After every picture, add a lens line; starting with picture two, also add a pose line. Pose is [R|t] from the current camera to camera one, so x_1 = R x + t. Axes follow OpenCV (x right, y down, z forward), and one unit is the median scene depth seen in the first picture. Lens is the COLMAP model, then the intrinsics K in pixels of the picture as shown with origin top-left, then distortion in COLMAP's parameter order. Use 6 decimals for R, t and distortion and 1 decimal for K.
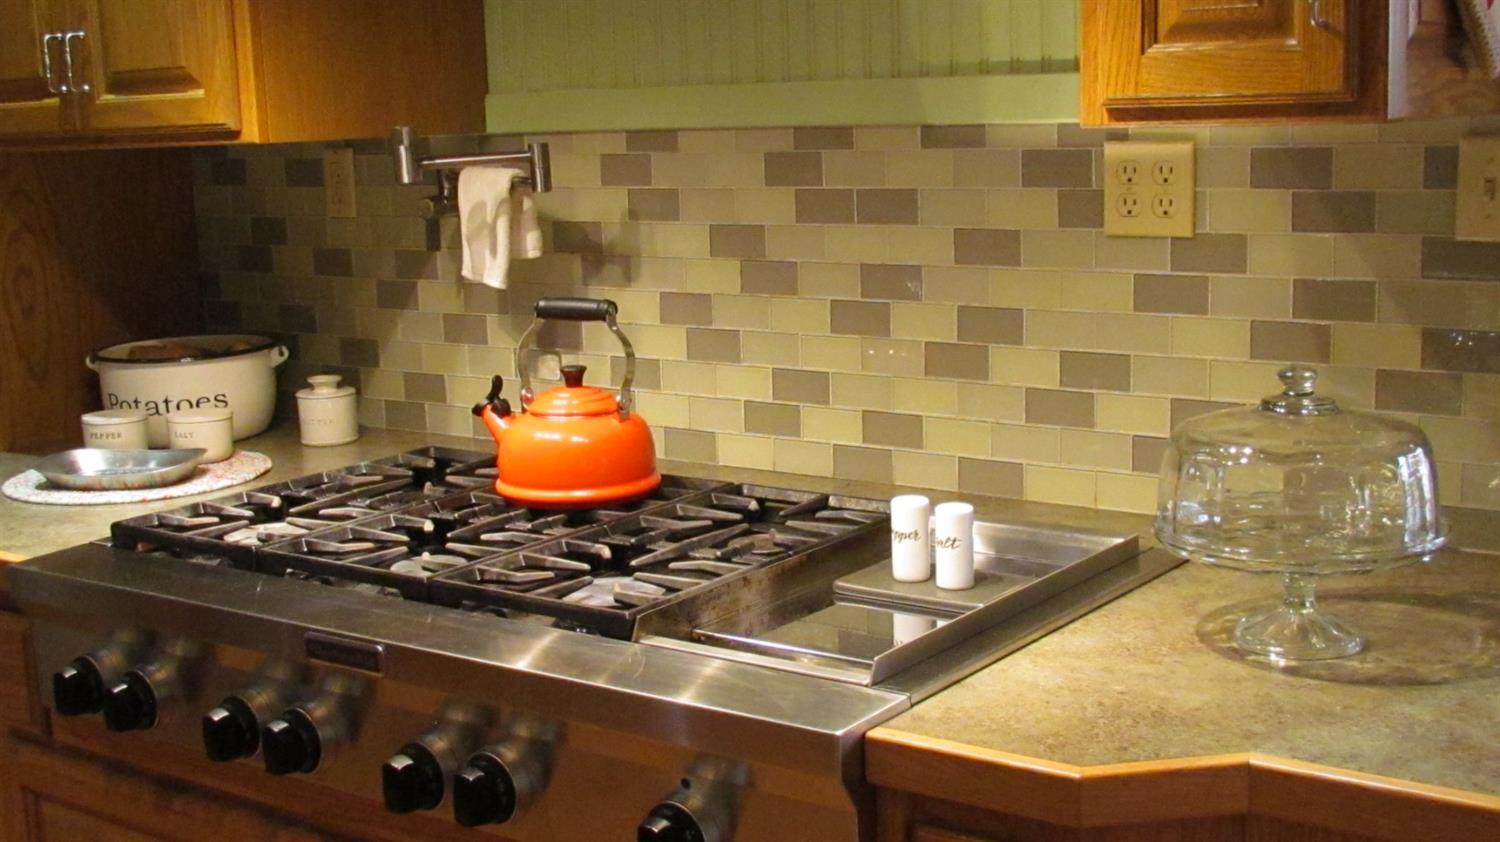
lens RADIAL K [[1883.8, 0, 741.7], [0, 1883.8, 423.6], [0, 0, 1]] dist [-0.046754, 0.000000]
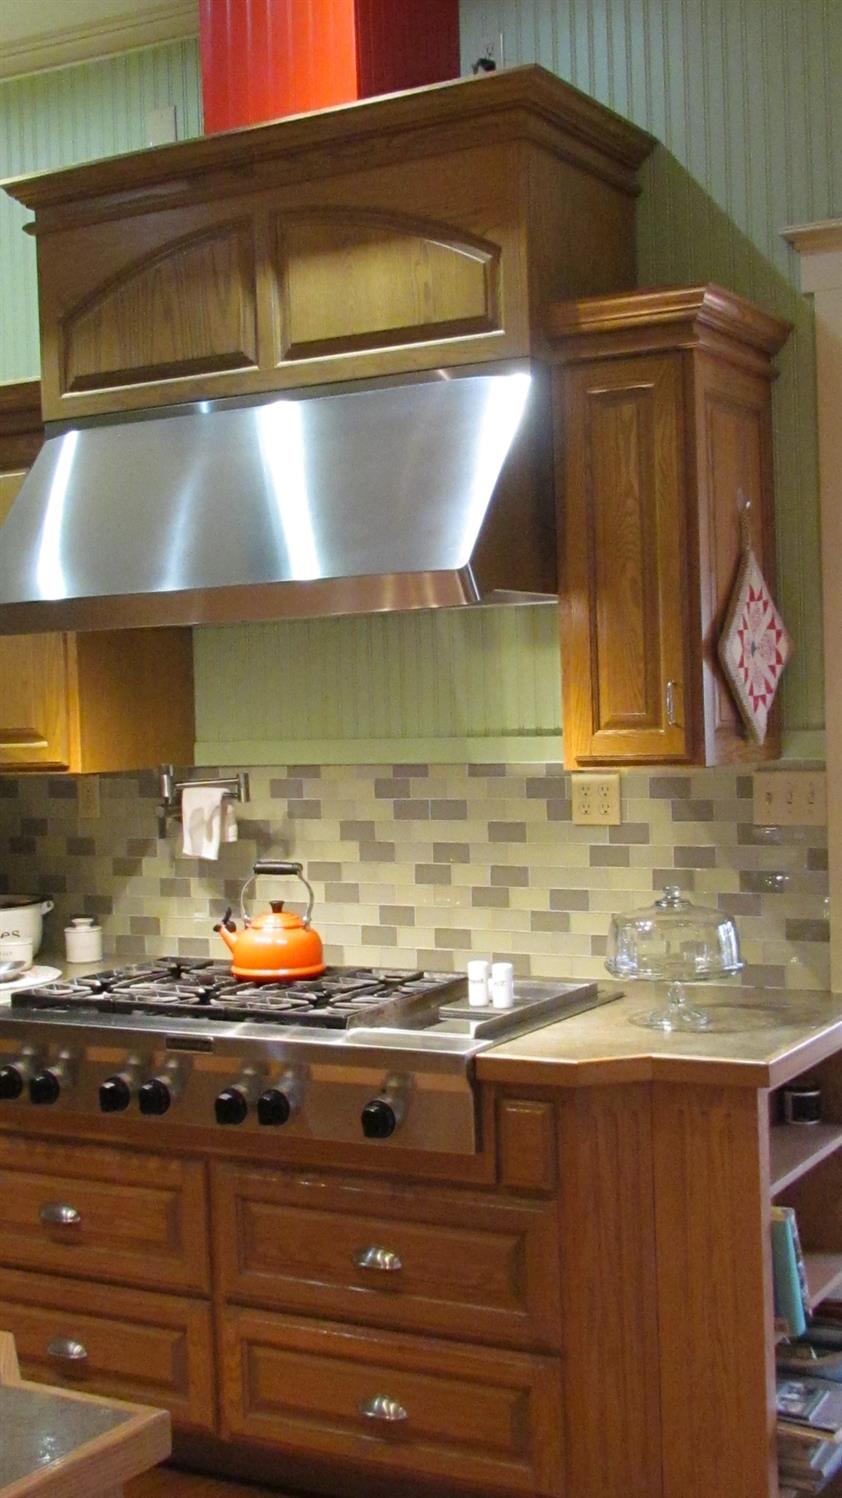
lens RADIAL K [[1881.3, 0, 416.3], [0, 1881.3, 738.5], [0, 0, 1]] dist [-0.046754, 0.000000]
pose [[0.992445, 0.001281, 0.122681, -0.176512], [0.017825, 0.987829, -0.154518, 0.093650], [-0.121386, 0.155537, 0.980344, -0.760191]]
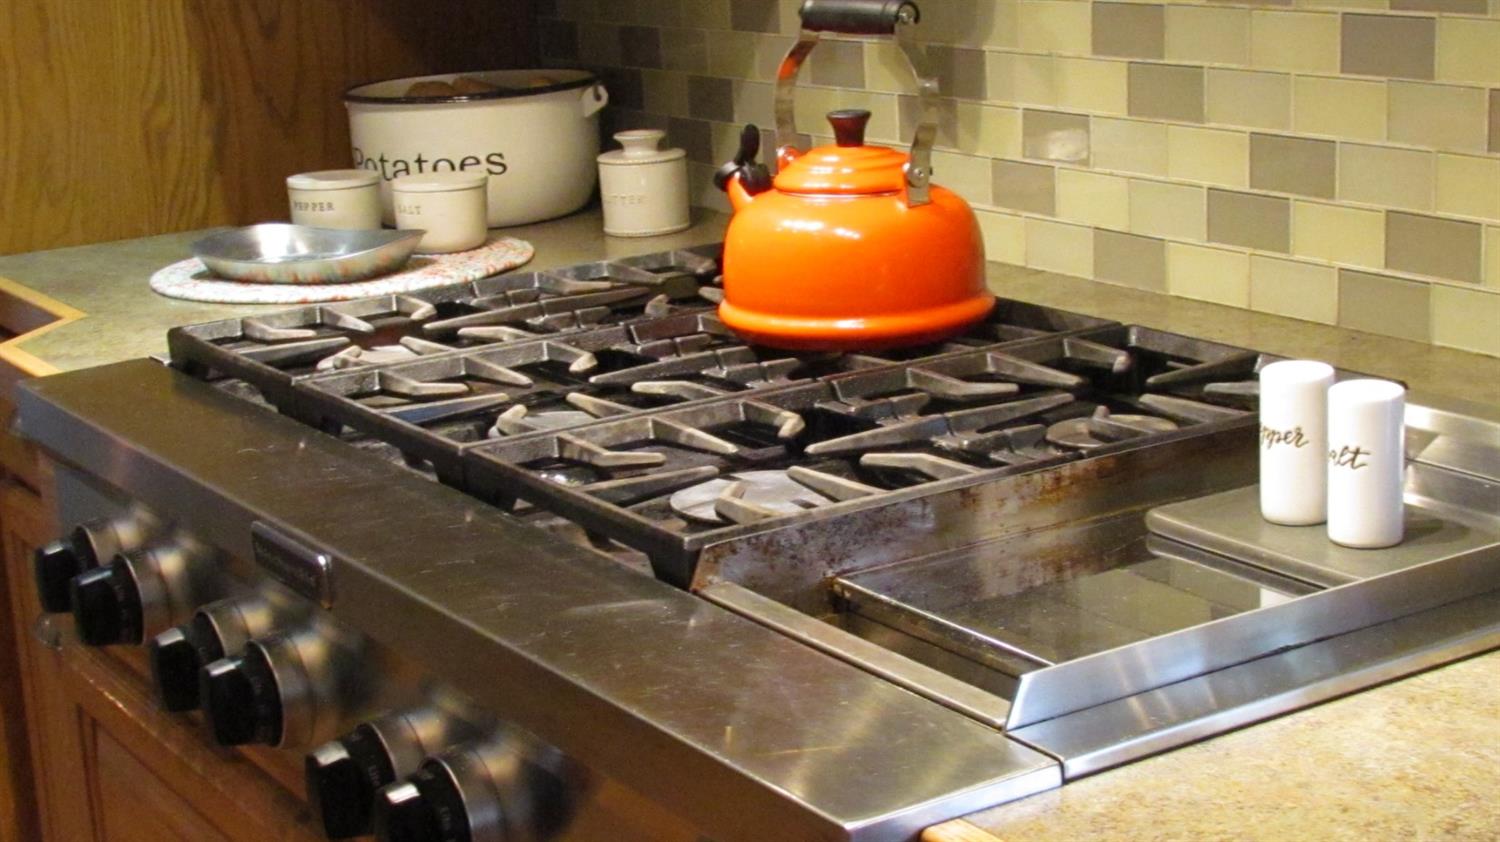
lens RADIAL K [[2440.7, 0, 760.1], [0, 2440.7, 425.7], [0, 0, 1]] dist [-0.056468, 0.000000]
pose [[0.931840, 0.072812, -0.355489, 0.165878], [-0.045861, 0.995437, 0.083673, 0.005330], [0.359960, -0.061666, 0.930928, 0.269239]]
